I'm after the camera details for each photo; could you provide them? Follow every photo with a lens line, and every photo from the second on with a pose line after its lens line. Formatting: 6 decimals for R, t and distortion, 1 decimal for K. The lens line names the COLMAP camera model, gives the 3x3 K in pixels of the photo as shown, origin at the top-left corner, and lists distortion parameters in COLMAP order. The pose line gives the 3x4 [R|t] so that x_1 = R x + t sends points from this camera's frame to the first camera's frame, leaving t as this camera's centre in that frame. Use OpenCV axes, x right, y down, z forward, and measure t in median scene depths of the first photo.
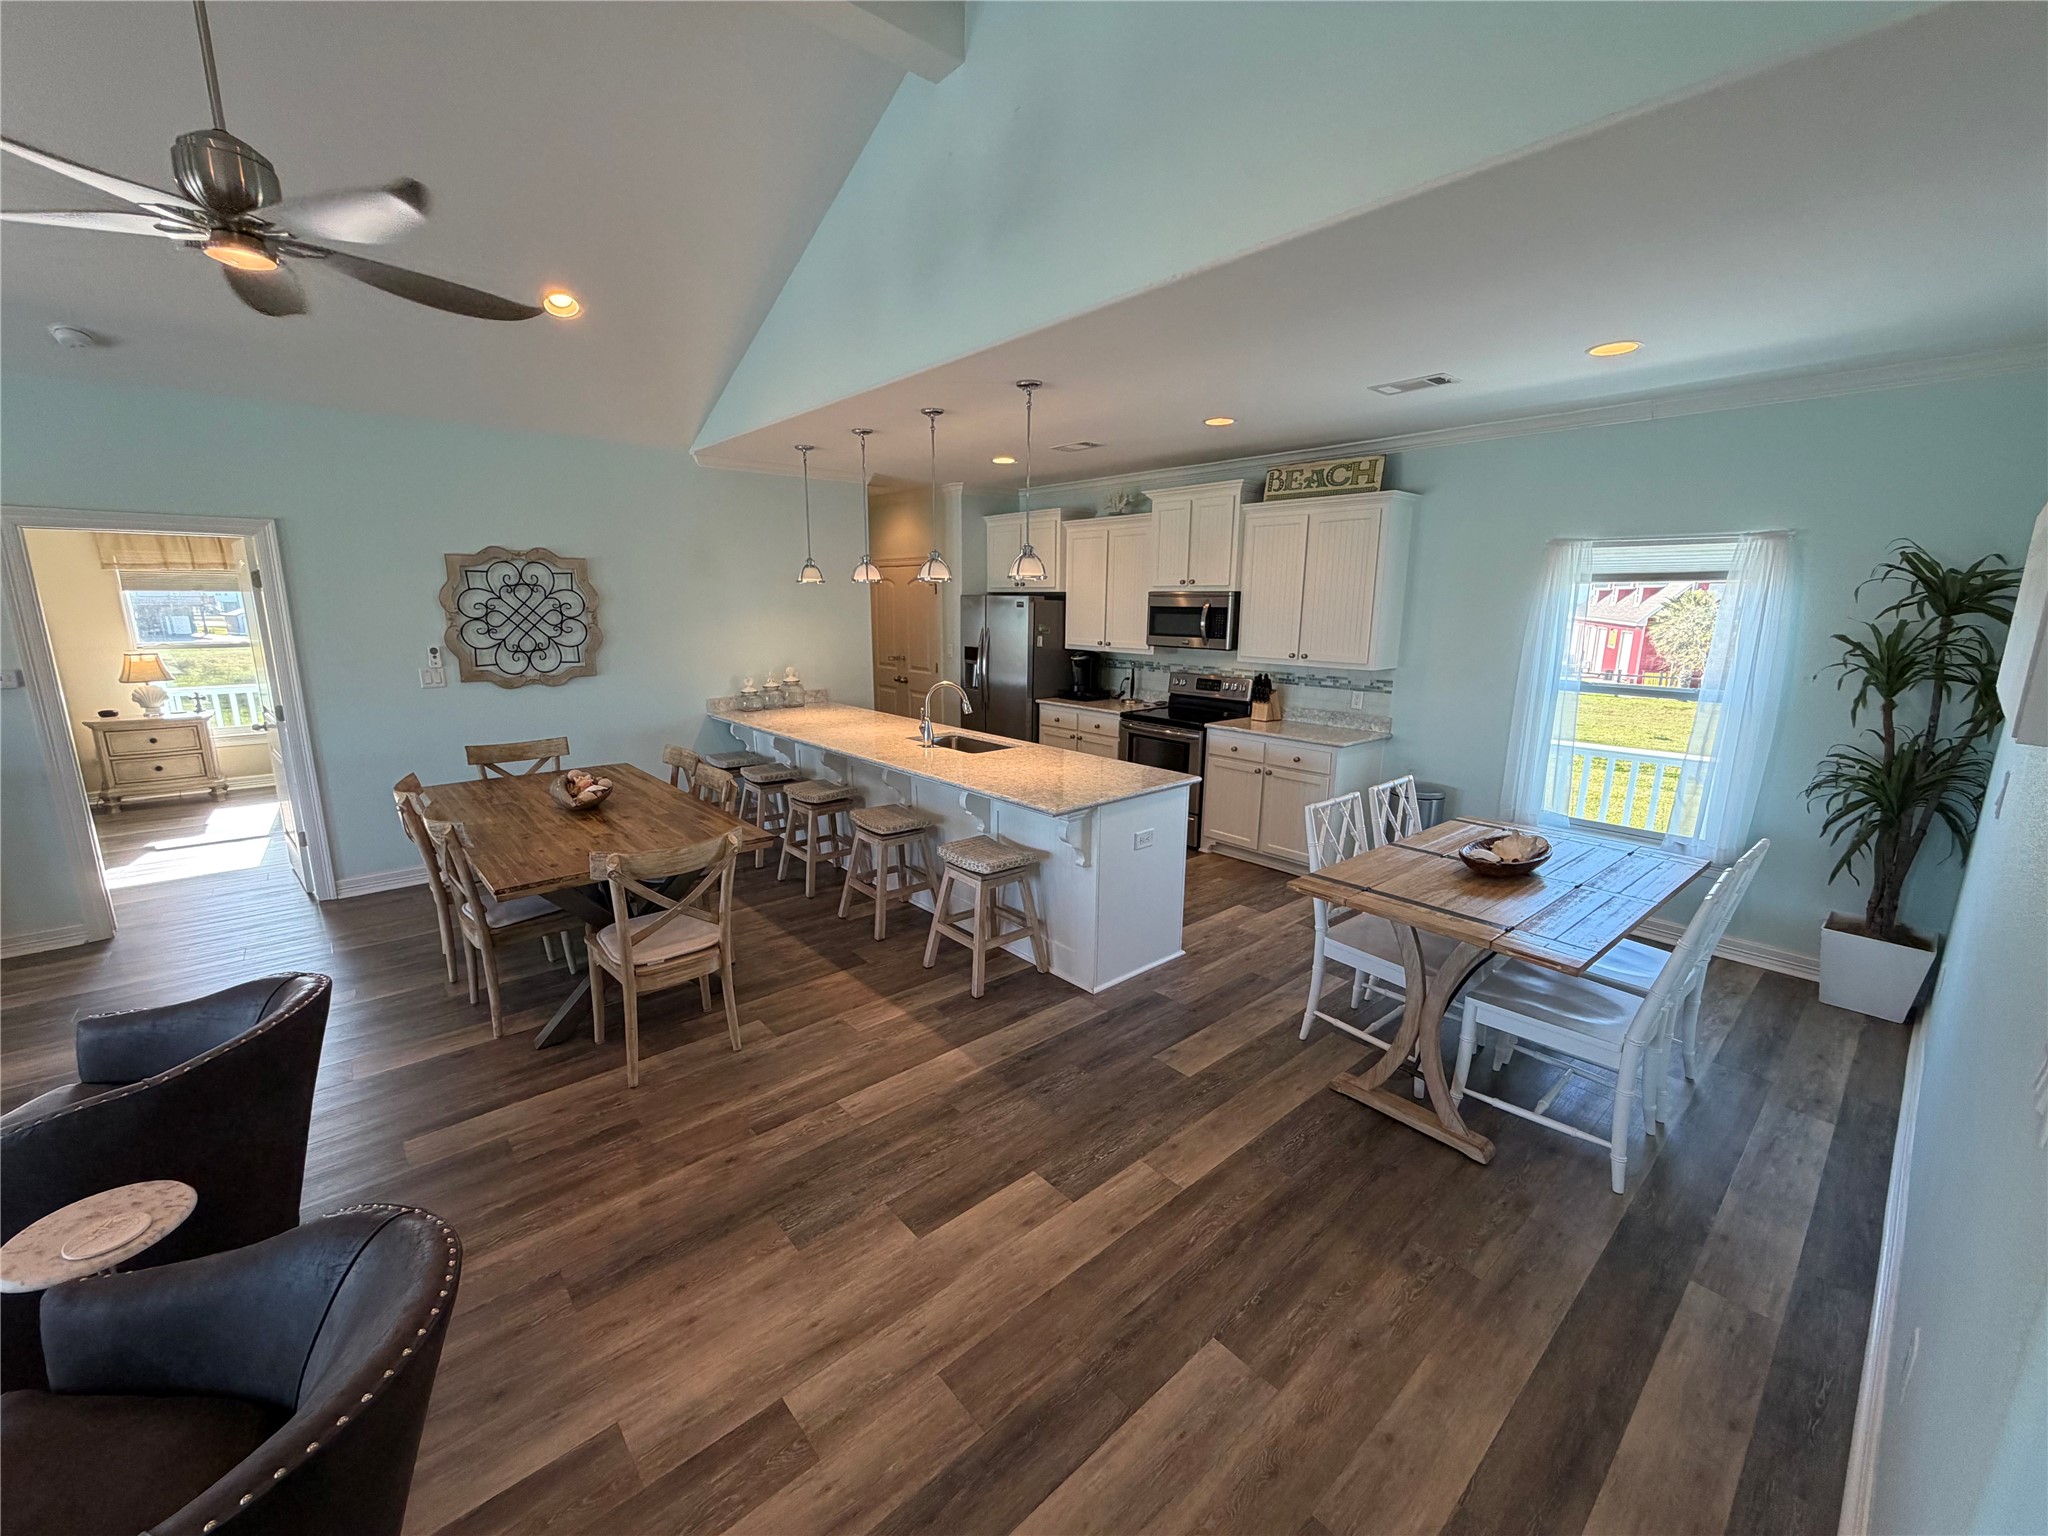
lens RADIAL K [[813.1, 0, 1022.1], [0, 813.1, 768.7], [0, 0, 1]] dist [0.000426, -0.000156]
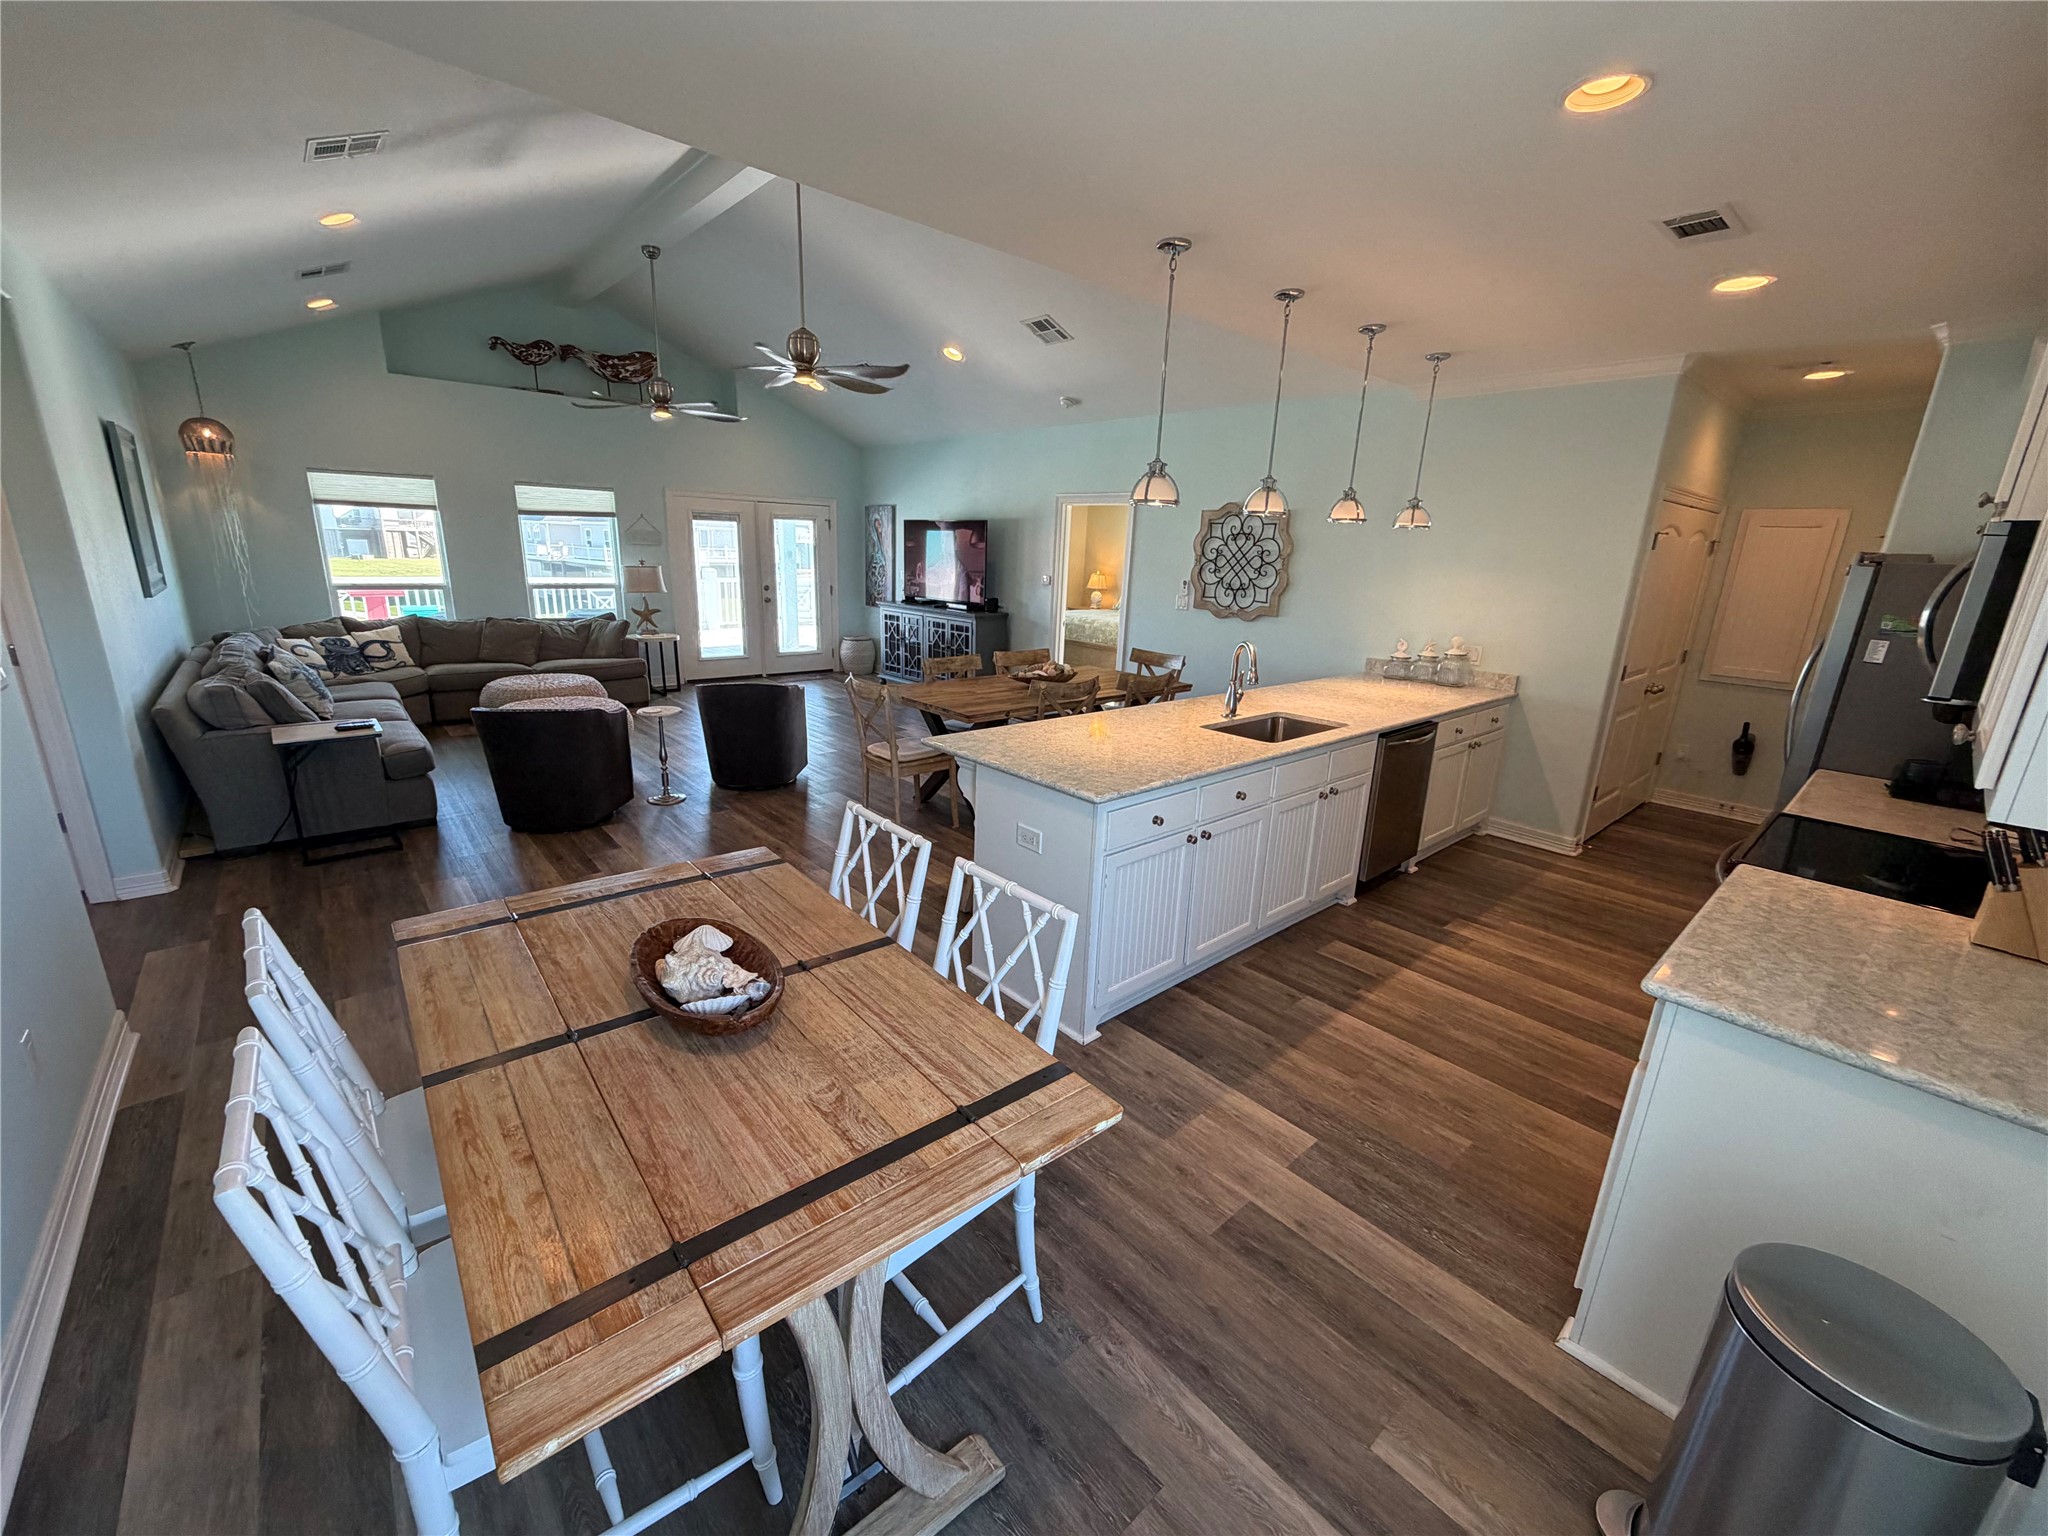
lens RADIAL K [[813.1, 0, 1022.7], [0, 813.1, 769.0], [0, 0, 1]] dist [0.000426, -0.000156]
pose [[0.005195, 0.260880, -0.965357, 0.650645], [-0.241250, 0.937182, 0.251968, -0.124331], [0.970449, 0.231584, 0.067806, 0.682478]]
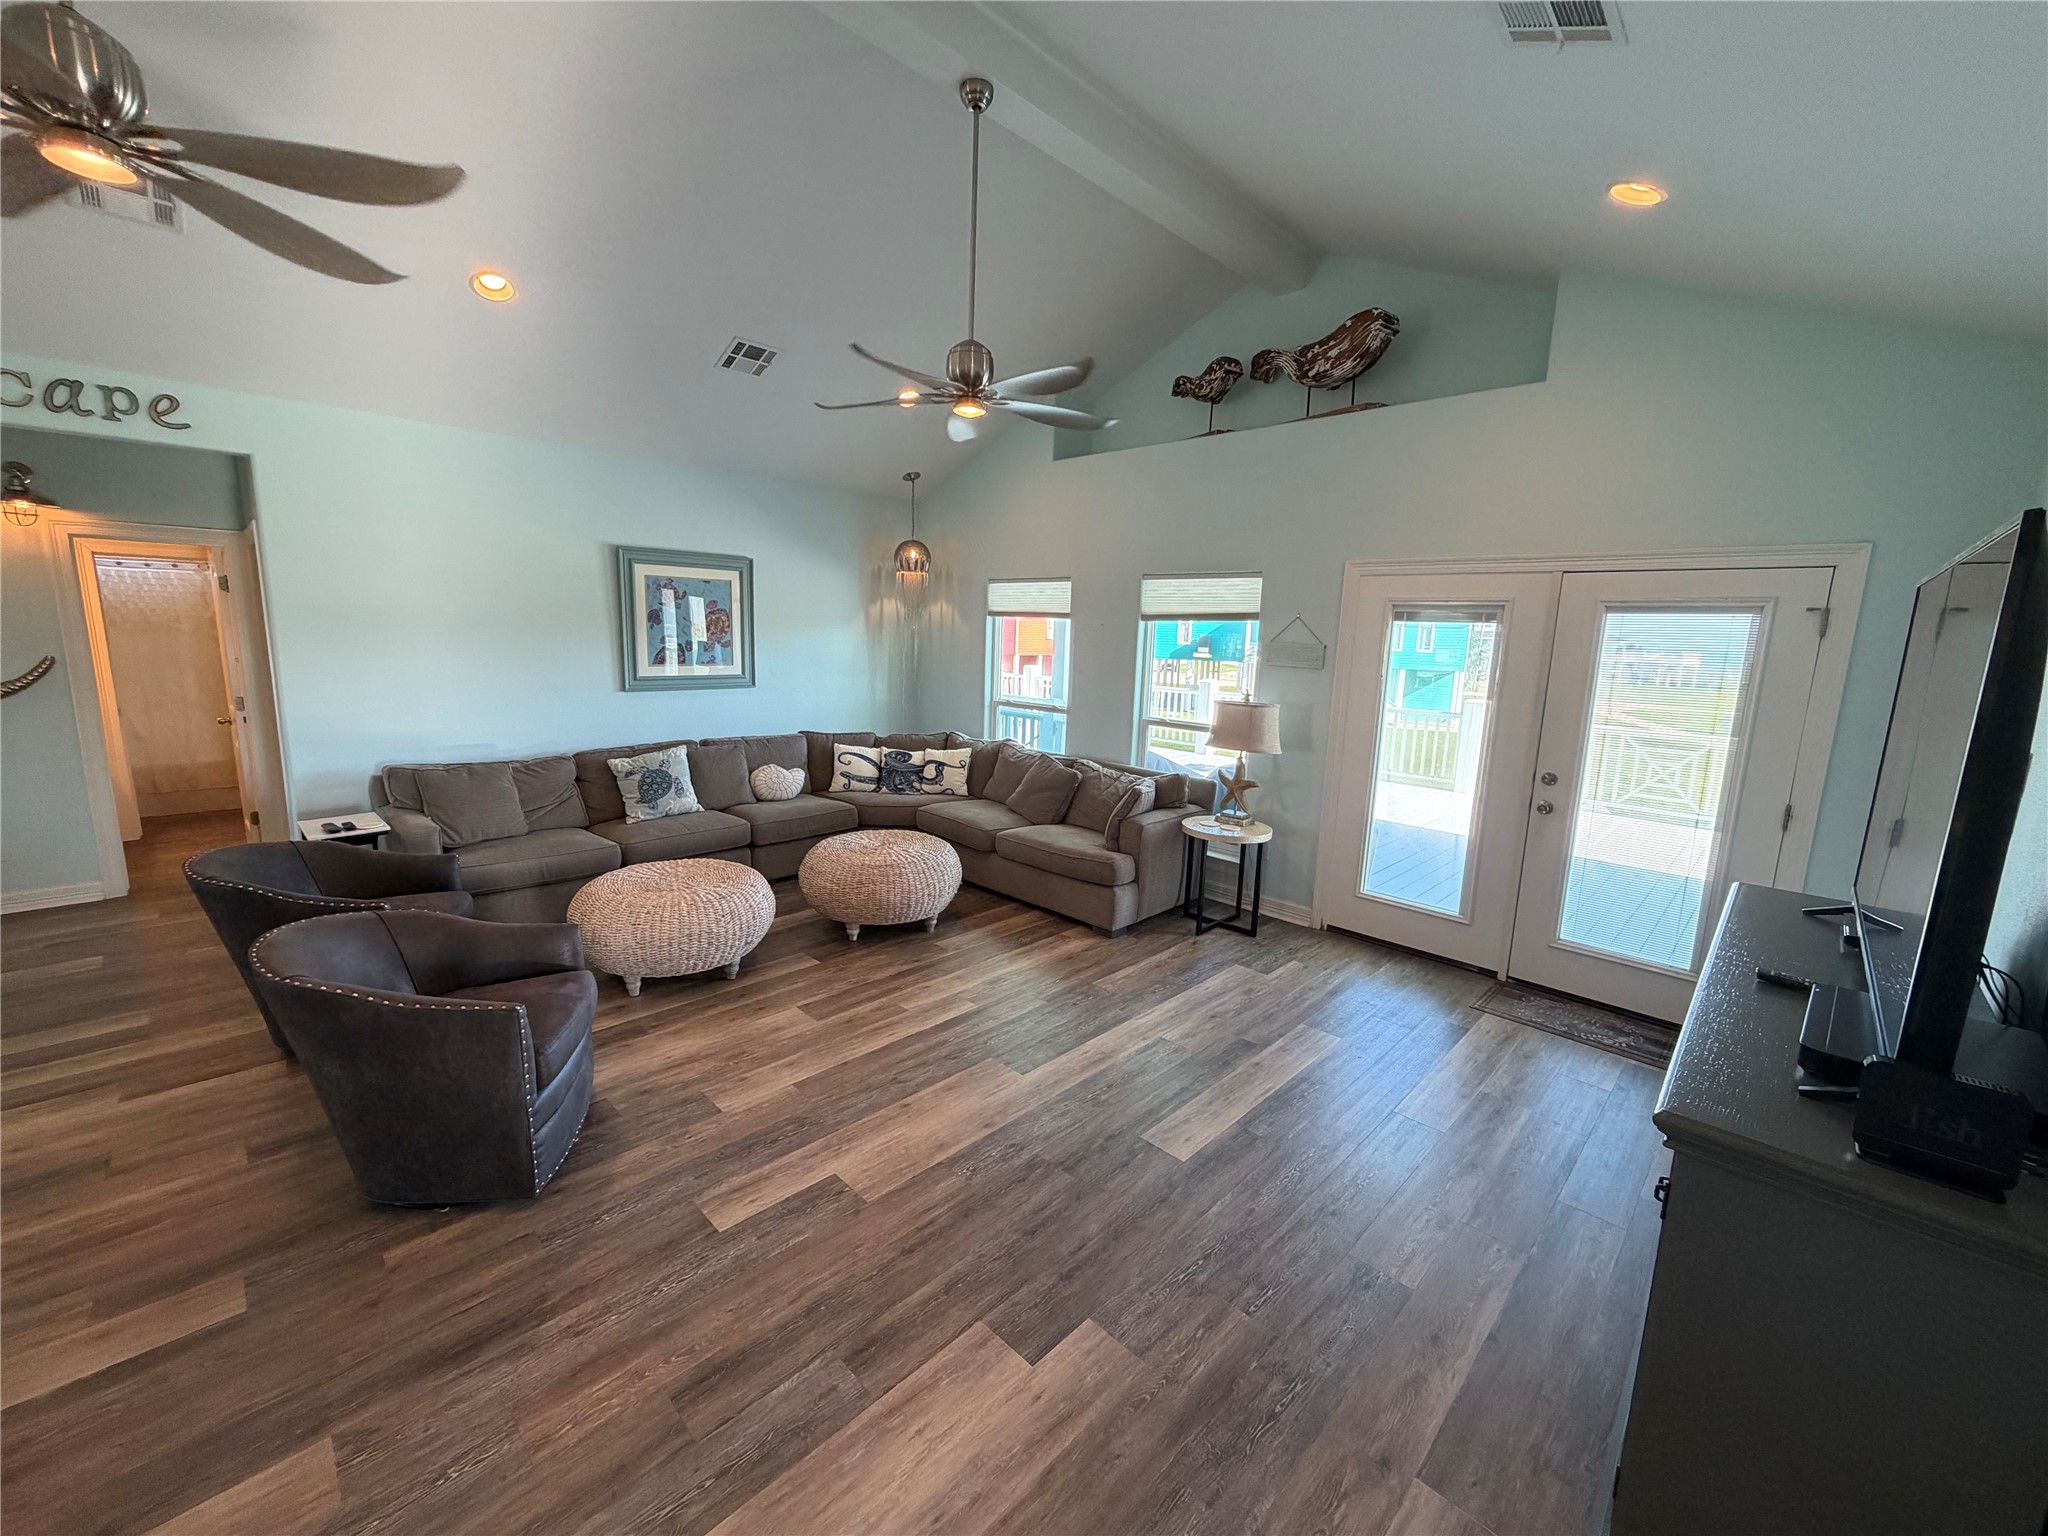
lens RADIAL K [[813.1, 0, 1023.5], [0, 813.1, 767.2], [0, 0, 1]] dist [0.000426, -0.000156]
pose [[-0.996381, -0.024125, -0.081500, -0.729146], [-0.052482, 0.928872, 0.366665, -0.164578], [0.066857, 0.369616, -0.926776, 0.809610]]
